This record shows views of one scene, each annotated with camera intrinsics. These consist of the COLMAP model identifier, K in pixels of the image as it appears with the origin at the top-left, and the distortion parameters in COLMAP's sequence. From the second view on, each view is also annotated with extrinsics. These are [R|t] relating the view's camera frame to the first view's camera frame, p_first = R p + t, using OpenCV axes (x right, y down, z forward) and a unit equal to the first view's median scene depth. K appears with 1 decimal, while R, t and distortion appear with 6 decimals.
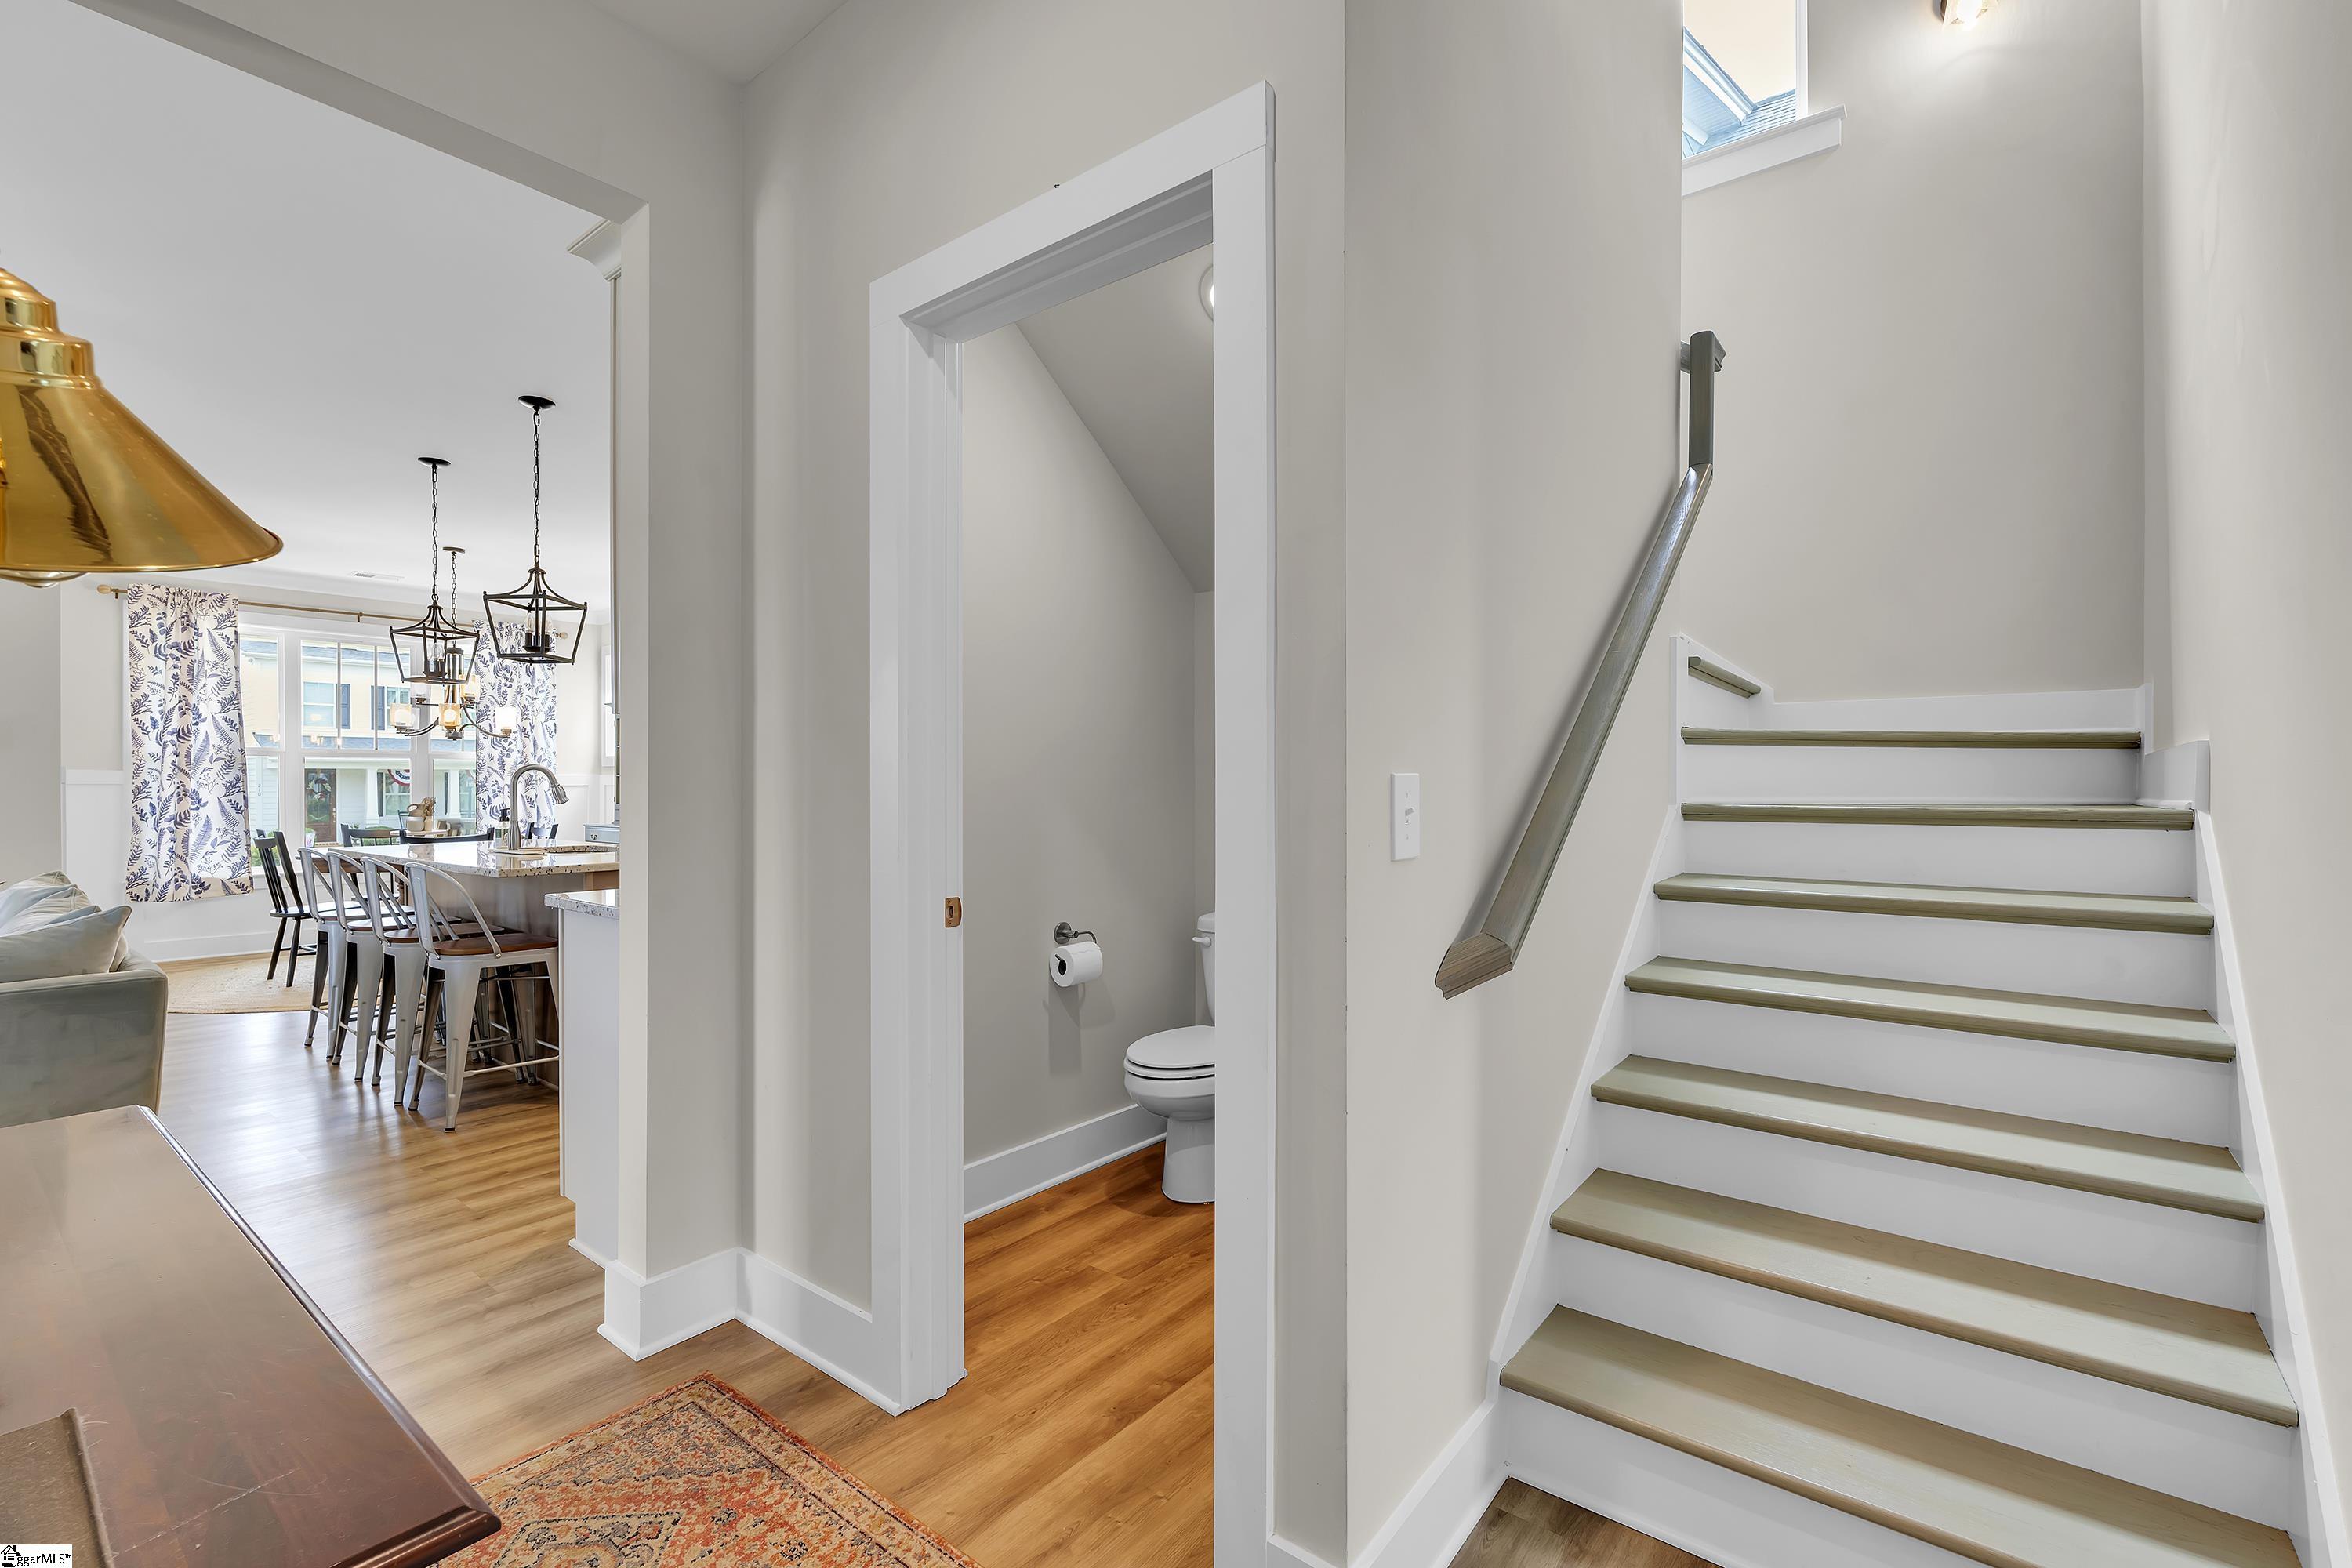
lens RADIAL K [[1040.0, 0, 1231.7], [0, 1040.0, 790.1], [0, 0, 1]] dist [-0.012682, 0.002492]
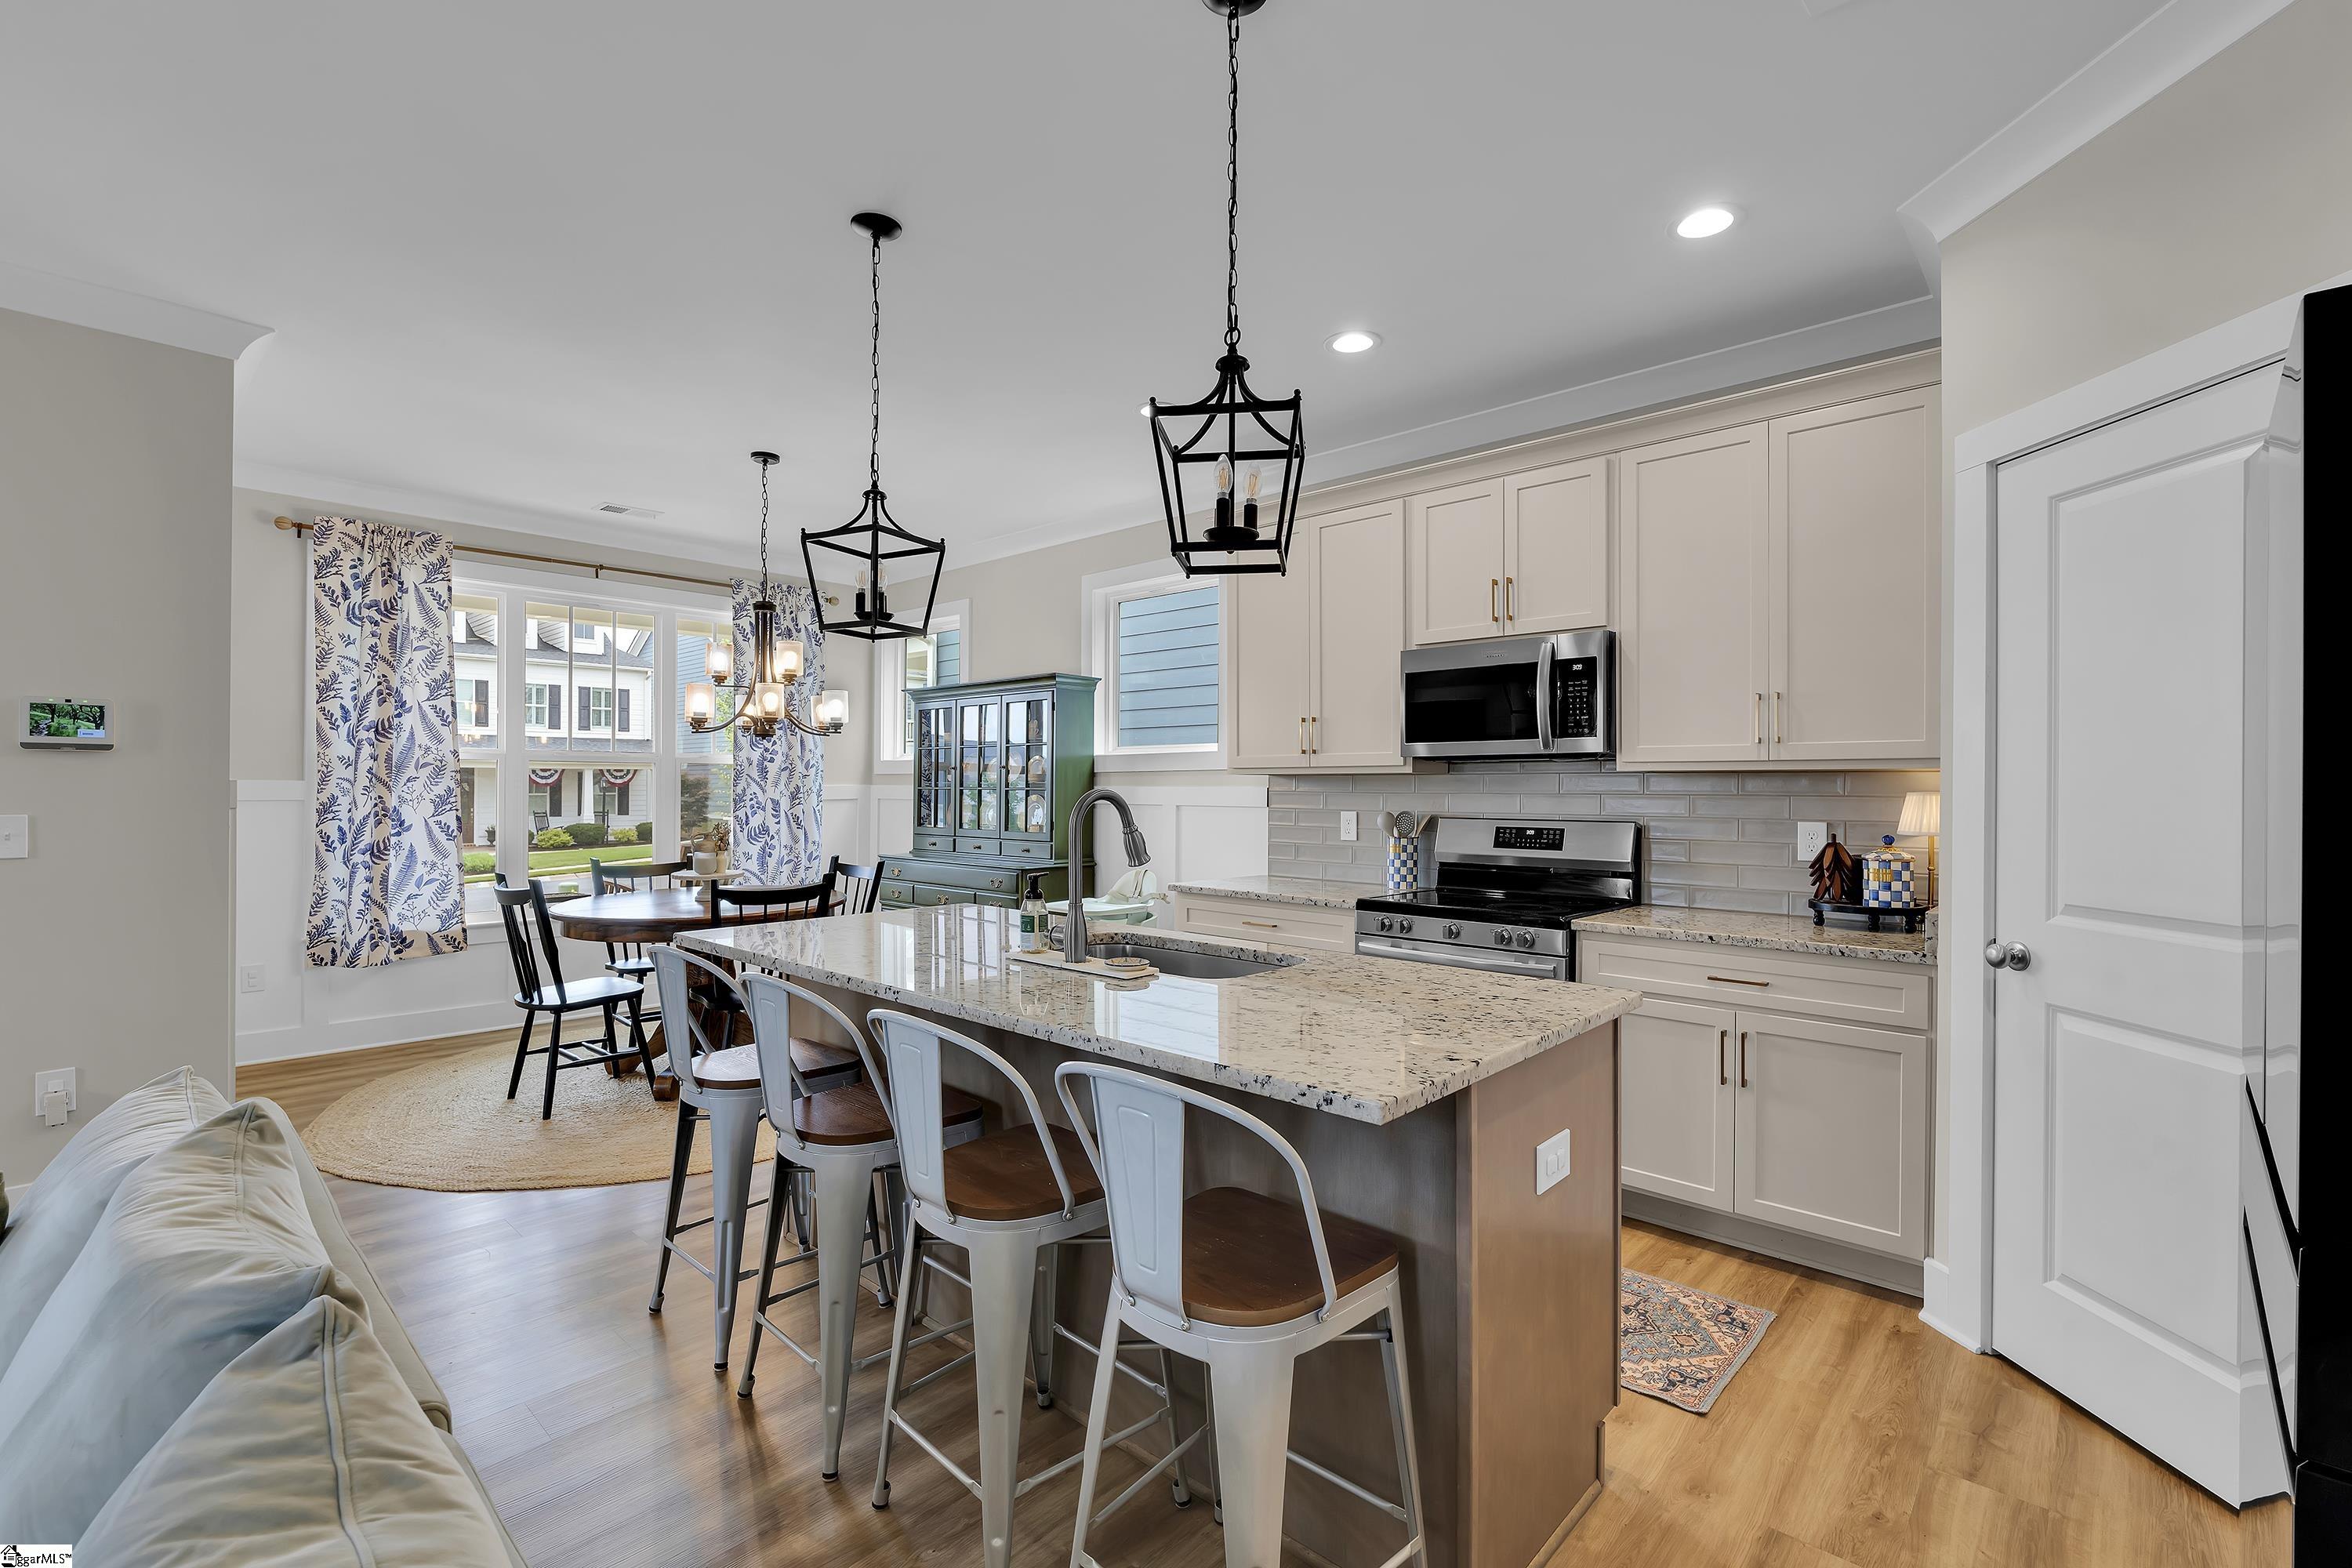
lens RADIAL K [[1040.0, 0, 1217.2], [0, 1040.0, 785.6], [0, 0, 1]] dist [-0.012682, 0.002492]
pose [[0.996985, 0.007361, -0.077239, -0.392281], [-0.007749, 0.999959, -0.004728, -0.016888], [0.077201, 0.005313, 0.997001, 0.336882]]
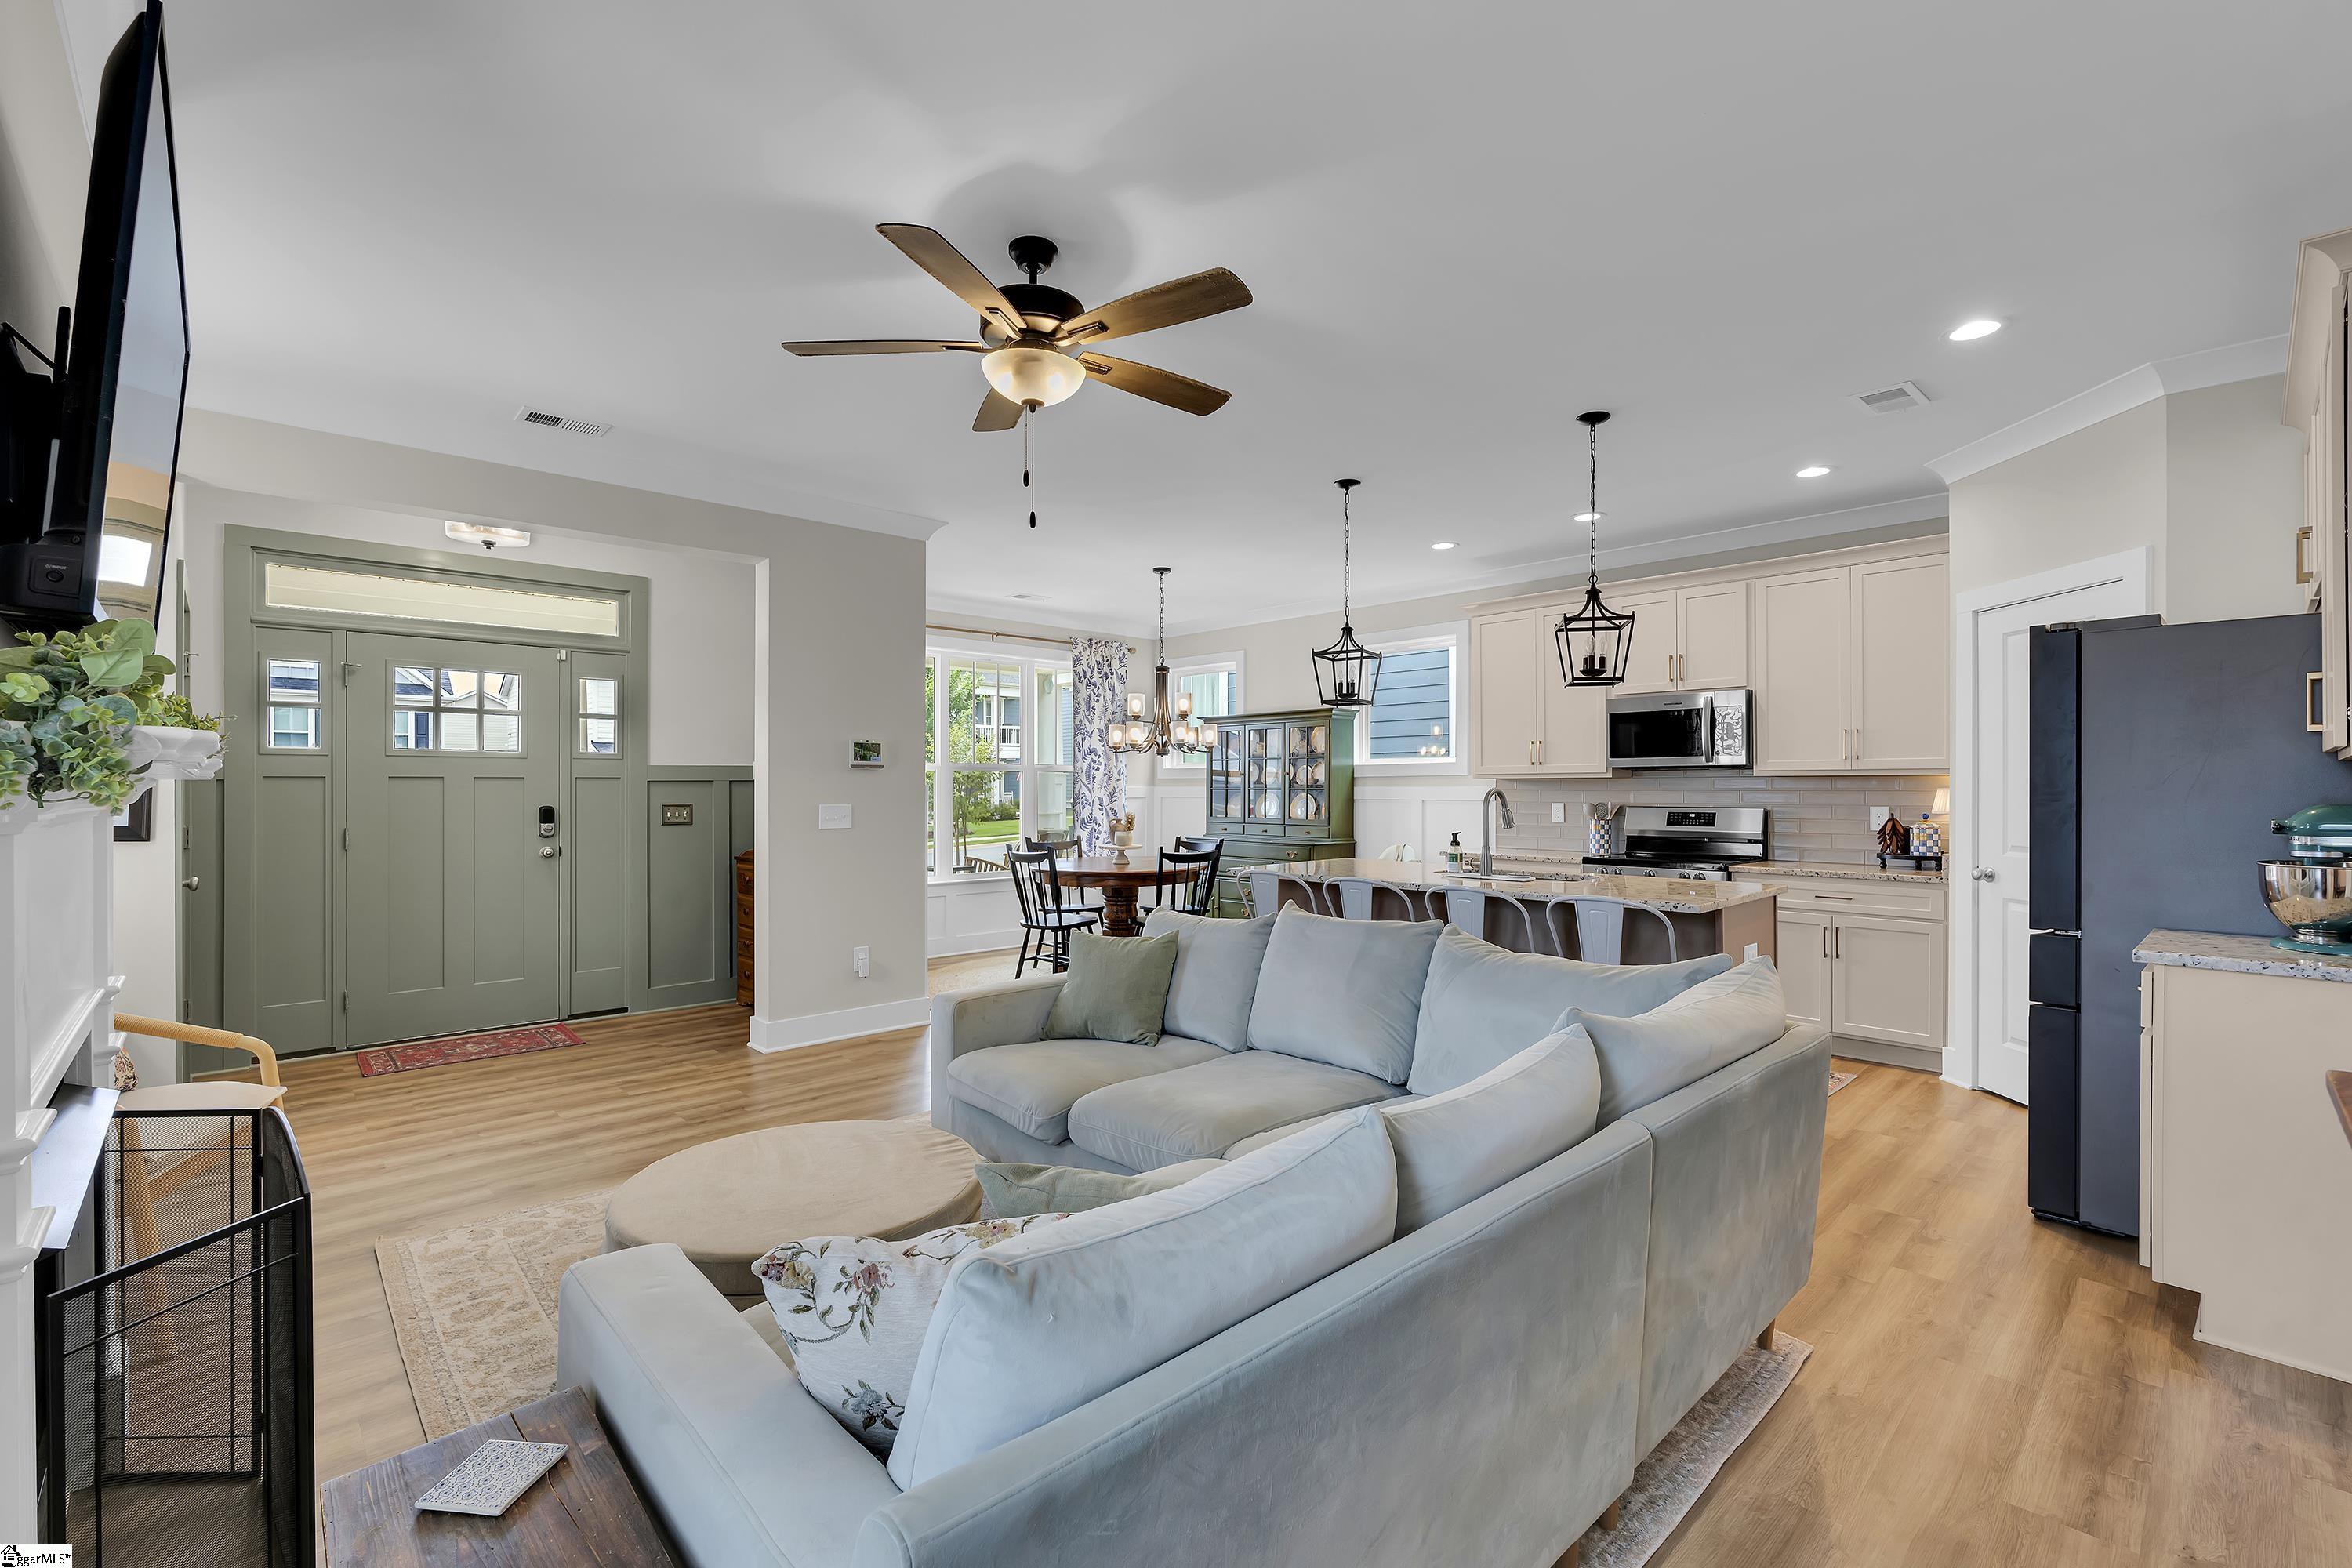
lens RADIAL K [[1040.0, 0, 1202.3], [0, 1040.0, 784.2], [0, 0, 1]] dist [-0.012682, 0.002492]
pose [[0.988261, 0.002832, -0.152751, -0.539141], [-0.003844, 0.999973, -0.006331, -0.014595], [0.152729, 0.006844, 0.988244, -0.010151]]
